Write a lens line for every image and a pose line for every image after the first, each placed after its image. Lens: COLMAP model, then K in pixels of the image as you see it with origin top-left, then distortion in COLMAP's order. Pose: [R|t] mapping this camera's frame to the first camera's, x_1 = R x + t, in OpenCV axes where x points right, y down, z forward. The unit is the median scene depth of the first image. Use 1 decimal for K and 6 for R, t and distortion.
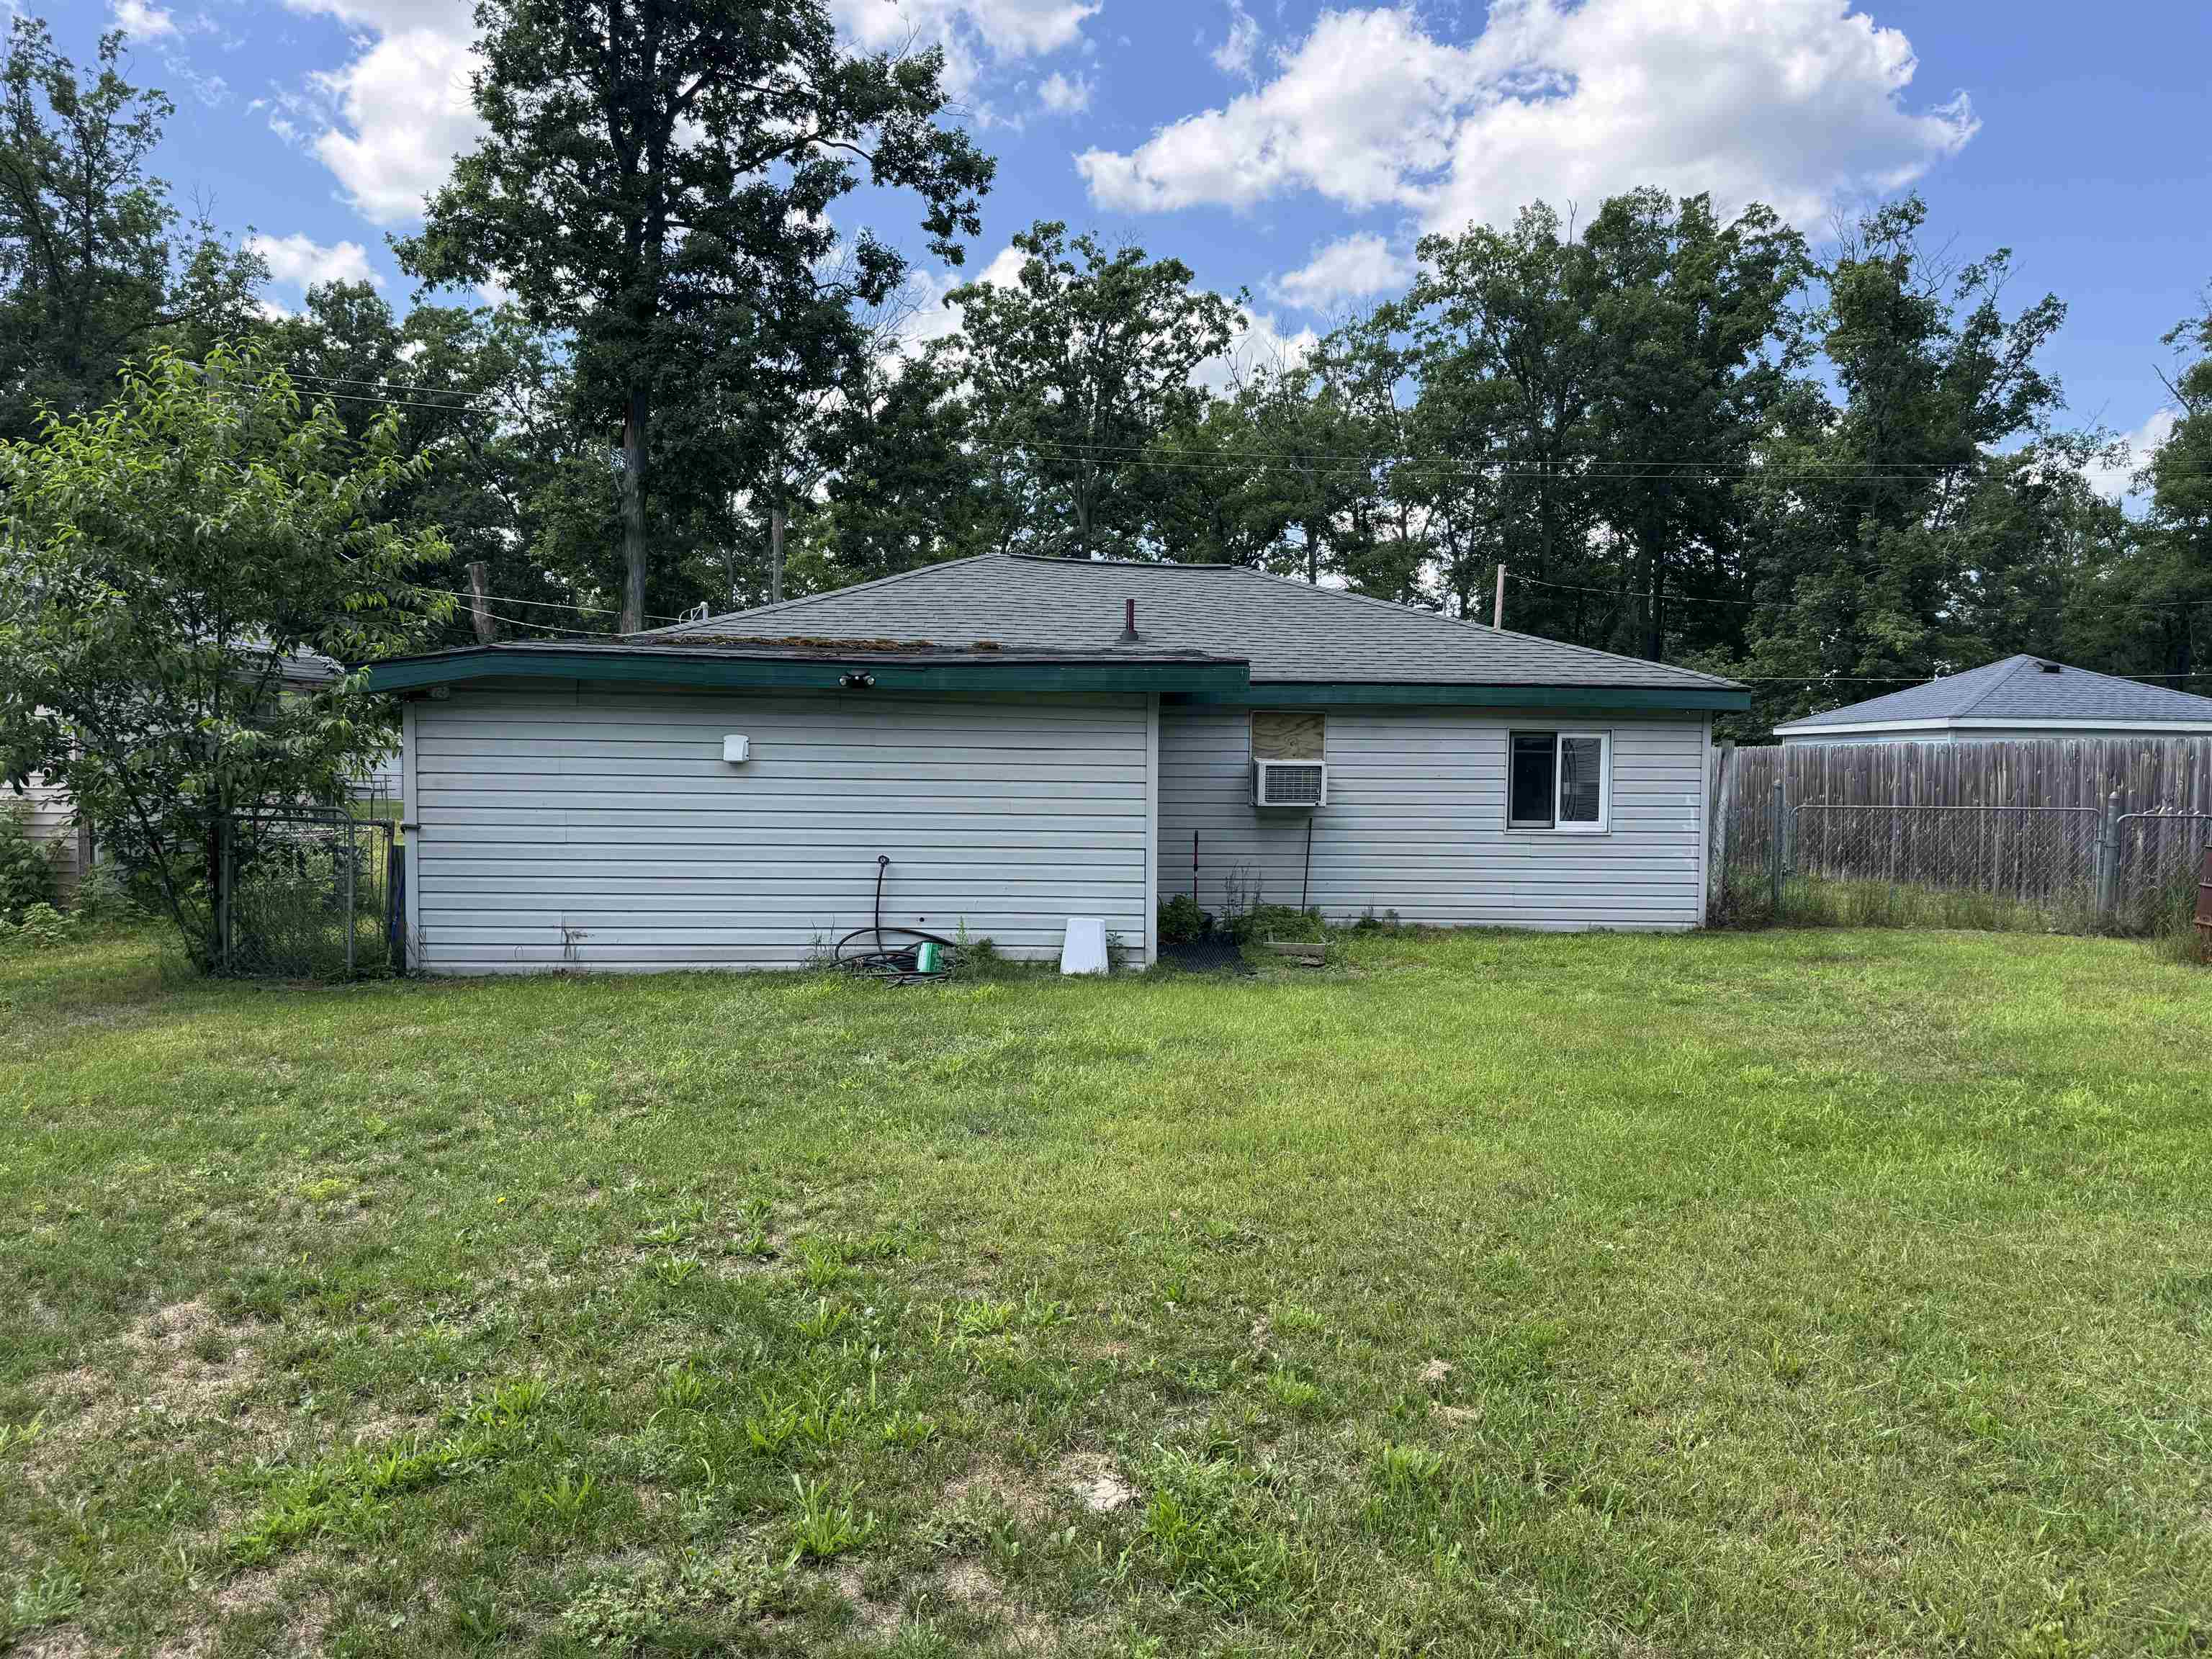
lens RADIAL K [[1540.8, 0, 1151.0], [0, 1540.8, 849.9], [0, 0, 1]] dist [0.043838, -0.044862]
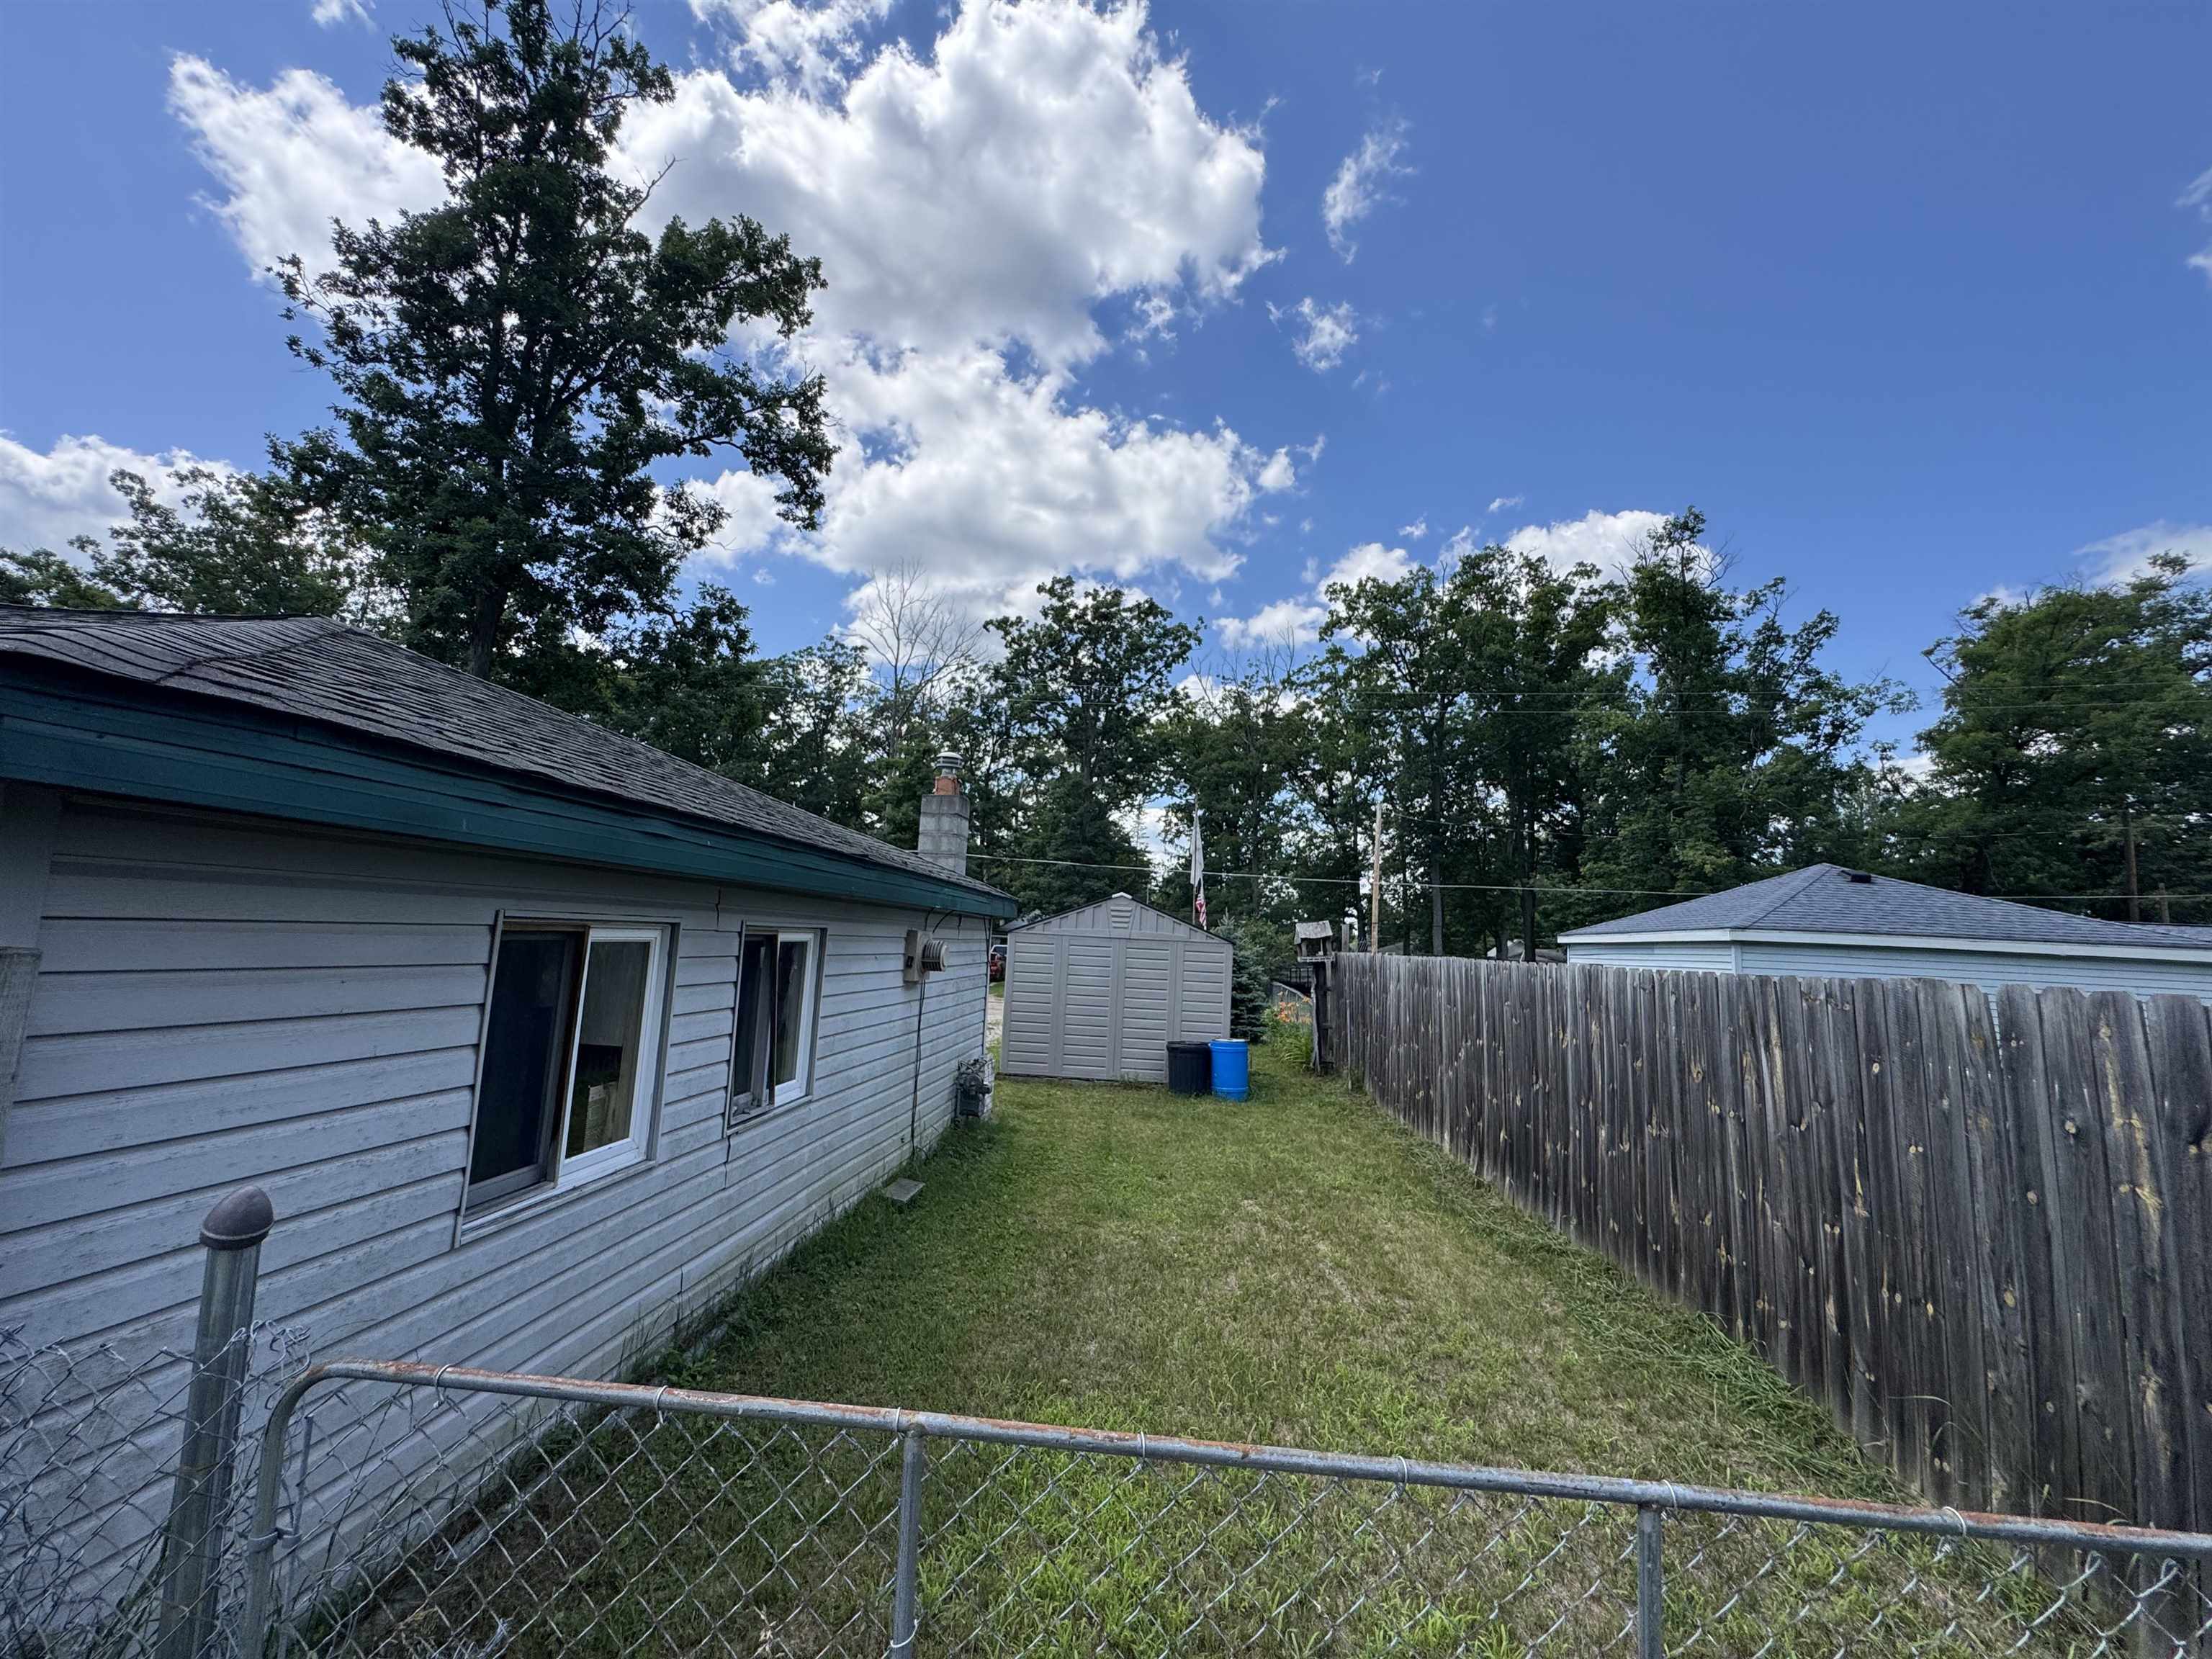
lens RADIAL K [[883.8, 0, 1116.8], [0, 883.8, 831.7], [0, 0, 1]] dist [-0.002561, 0.000531]
pose [[0.984895, 0.014014, -0.172586, 0.145891], [-0.045235, 0.982931, -0.178327, -0.019975], [0.167141, 0.183440, 0.968718, 0.257524]]
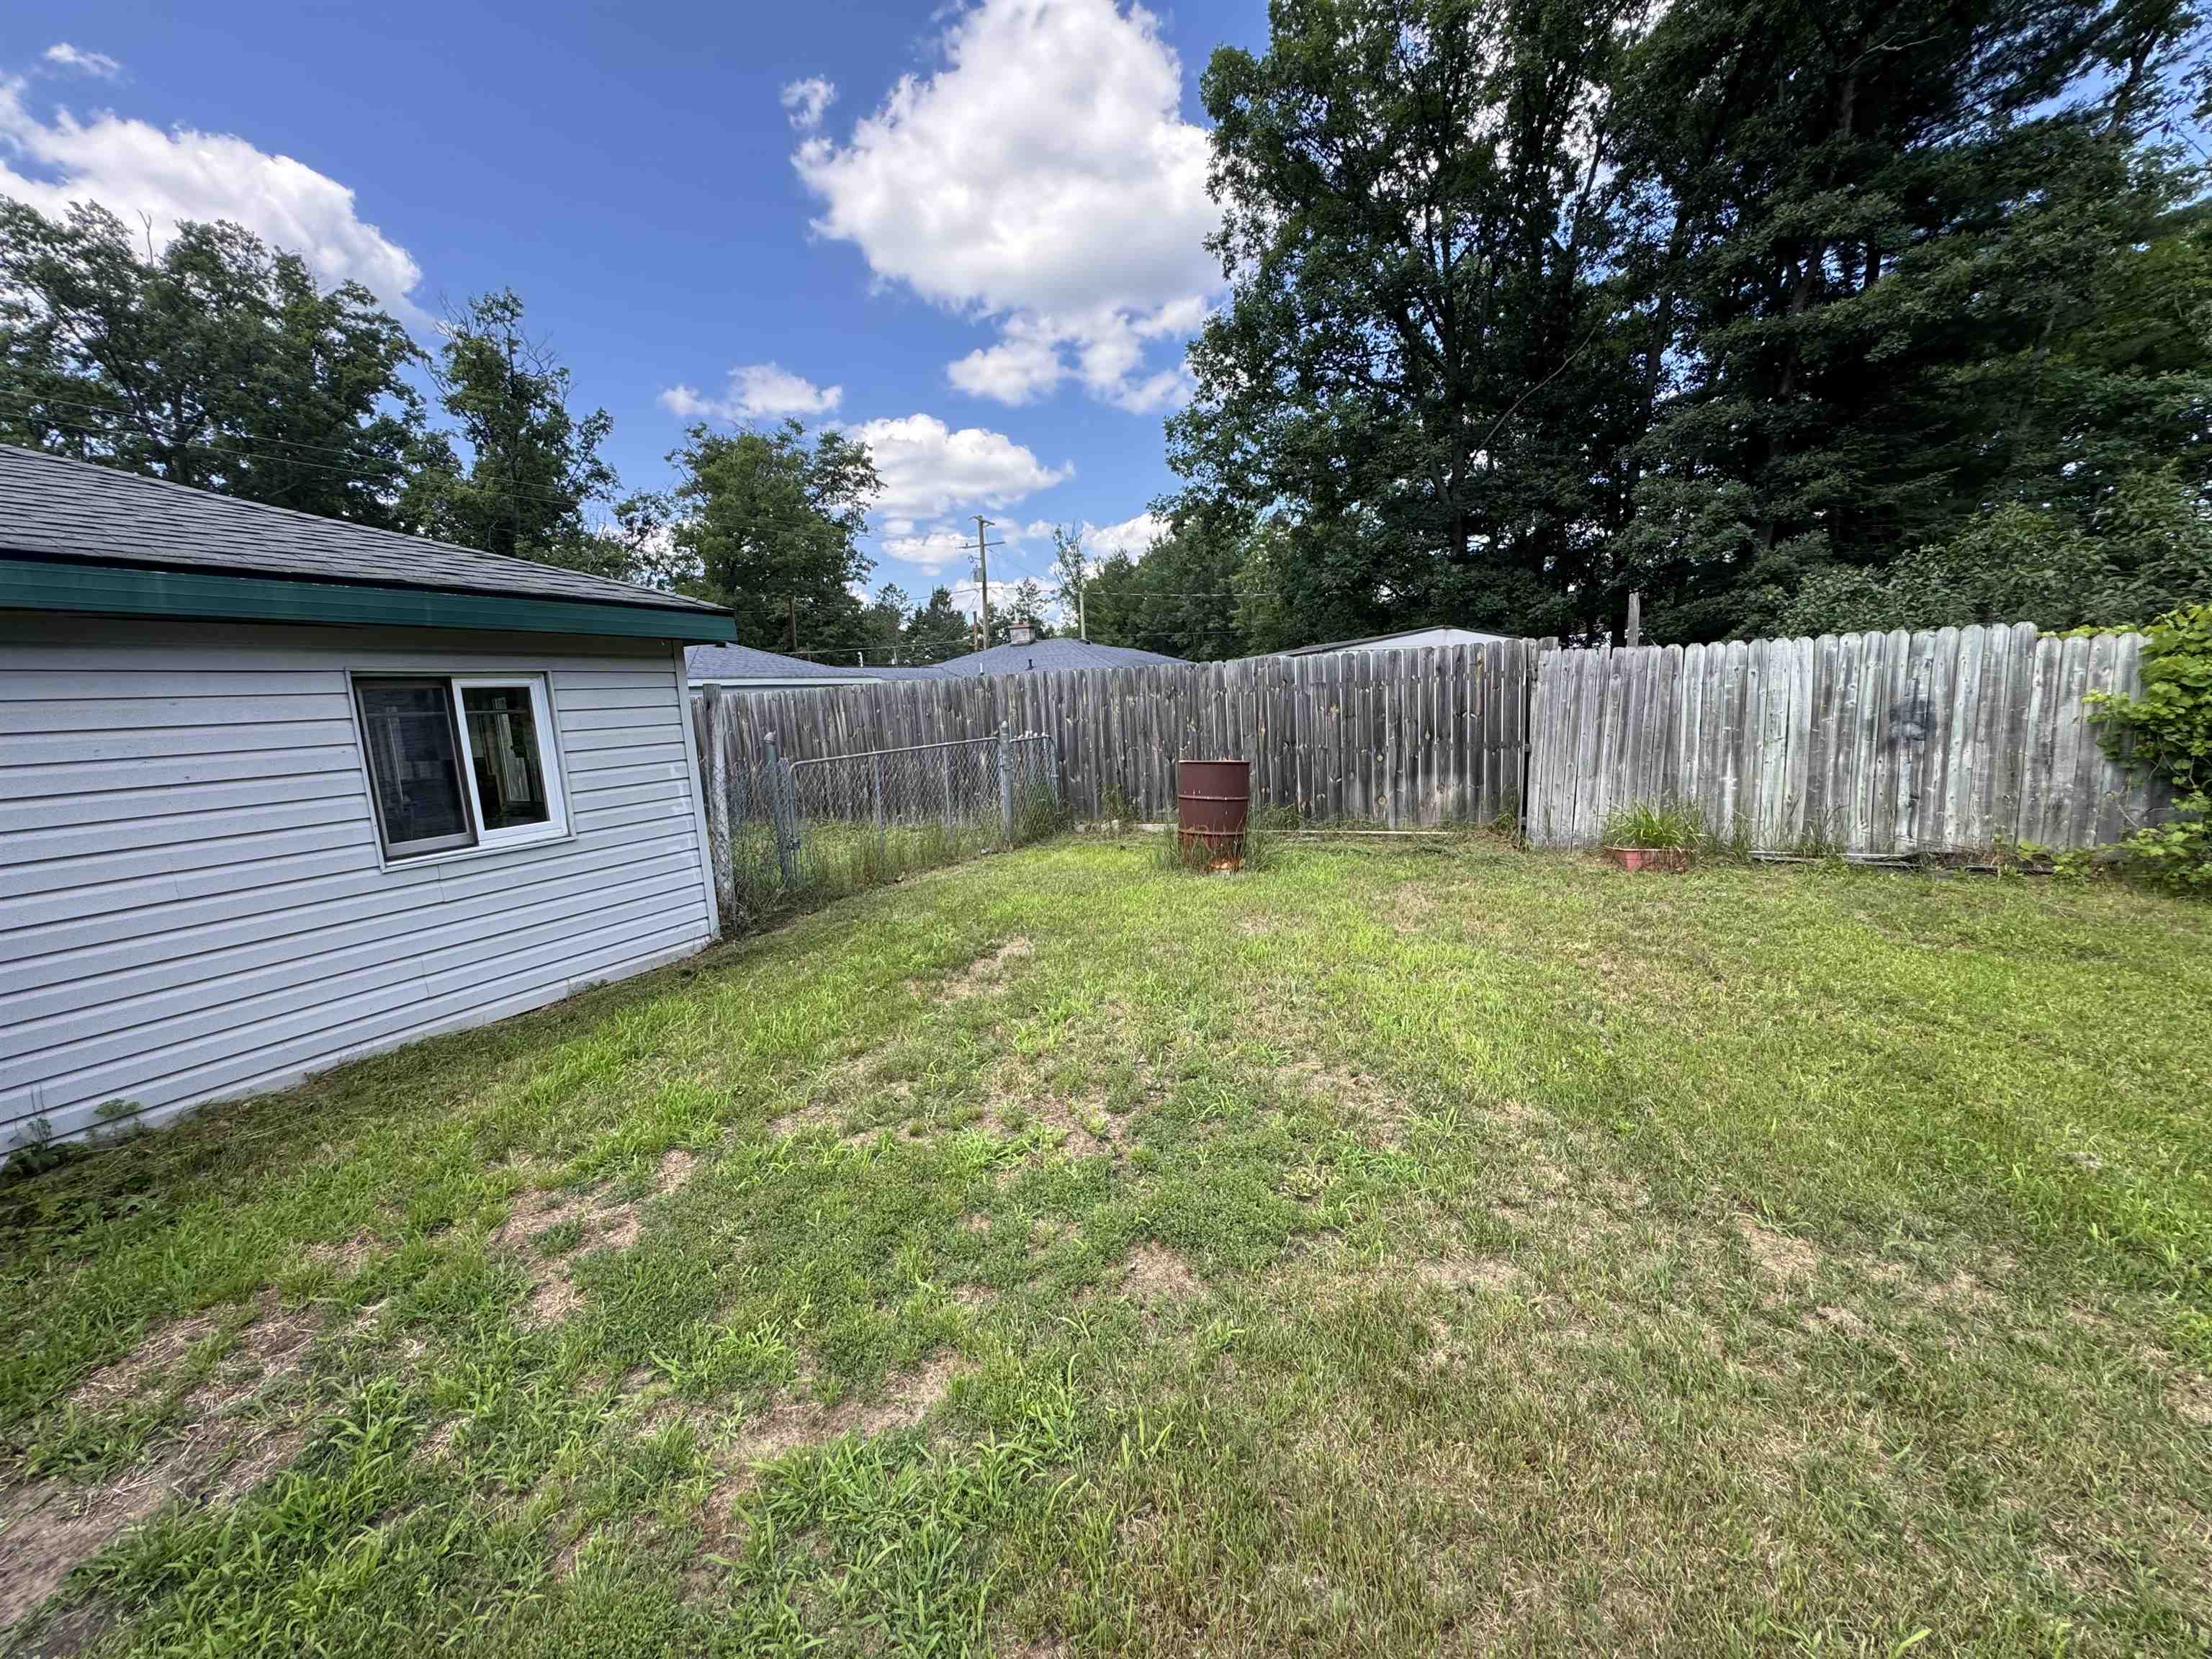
lens RADIAL K [[883.8, 0, 1086.4], [0, 883.8, 832.6], [0, 0, 1]] dist [-0.002561, 0.000531]
pose [[0.514899, -0.171764, 0.839867, 0.028404], [0.112426, 0.984789, 0.132478, -0.010299], [-0.849847, 0.026210, 0.526378, 0.177120]]
